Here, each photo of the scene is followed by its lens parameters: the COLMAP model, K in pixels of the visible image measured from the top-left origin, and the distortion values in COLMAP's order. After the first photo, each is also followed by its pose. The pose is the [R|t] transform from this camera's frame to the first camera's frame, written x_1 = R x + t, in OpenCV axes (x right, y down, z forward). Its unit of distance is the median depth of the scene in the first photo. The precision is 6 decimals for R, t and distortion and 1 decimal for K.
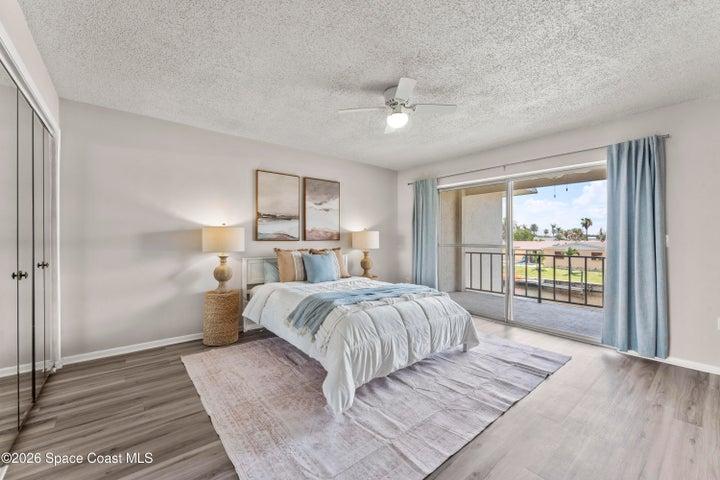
lens RADIAL K [[293.4, 0, 360.0], [0, 293.4, 240.0], [0, 0, 1]] dist [-0.000700, -0.000072]
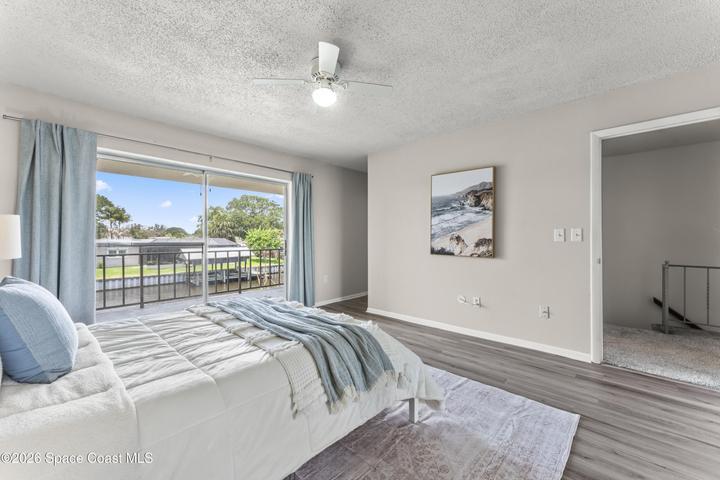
lens RADIAL K [[289.2, 0, 358.9], [0, 289.2, 237.6], [0, 0, 1]] dist [0.002069, 0.000076]
pose [[-0.130662, -0.001957, 0.991425, -0.550054], [-0.000430, 0.999998, 0.001917, 0.001253], [-0.991427, -0.000176, -0.130663, 0.767725]]
